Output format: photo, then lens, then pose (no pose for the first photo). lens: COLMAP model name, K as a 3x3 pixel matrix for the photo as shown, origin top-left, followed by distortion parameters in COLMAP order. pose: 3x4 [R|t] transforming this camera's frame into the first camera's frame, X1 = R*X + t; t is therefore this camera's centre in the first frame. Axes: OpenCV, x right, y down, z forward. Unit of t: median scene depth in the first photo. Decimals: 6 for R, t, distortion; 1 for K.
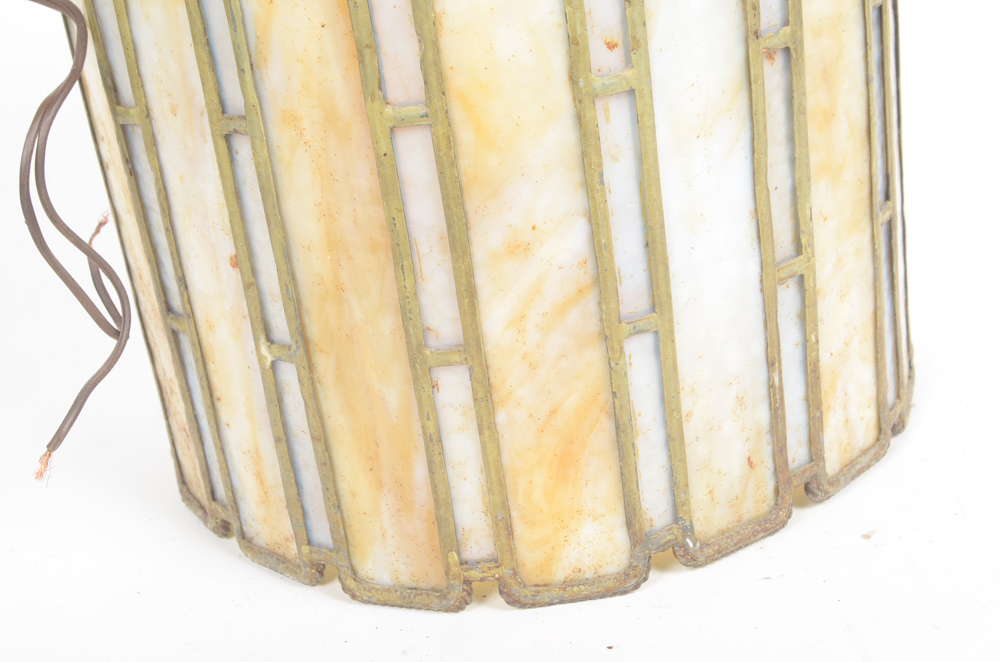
lens RADIAL K [[1429.1, 0, 500.0], [0, 1429.1, 331.0], [0, 0, 1]] dist [0.008418, 0.026686]
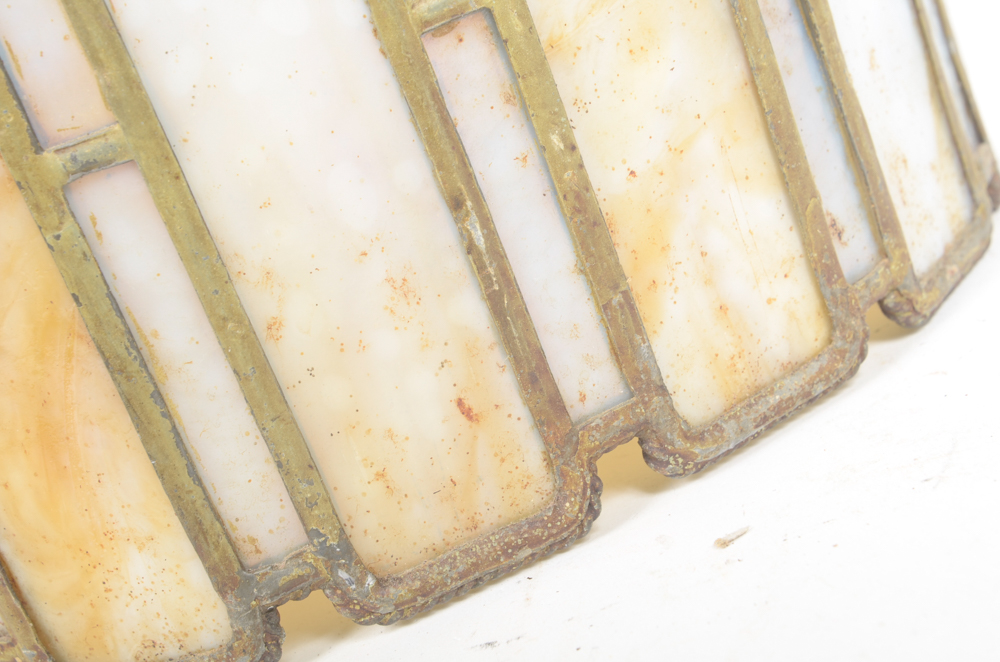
lens RADIAL K [[1429.1, 0, 500.0], [0, 1429.1, 331.0], [0, 0, 1]] dist [0.008418, 0.026686]
pose [[0.927176, -0.114865, -0.356582, 0.366803], [0.113316, 0.993237, -0.025307, 0.078819], [0.357077, -0.016942, 0.933921, 0.541463]]
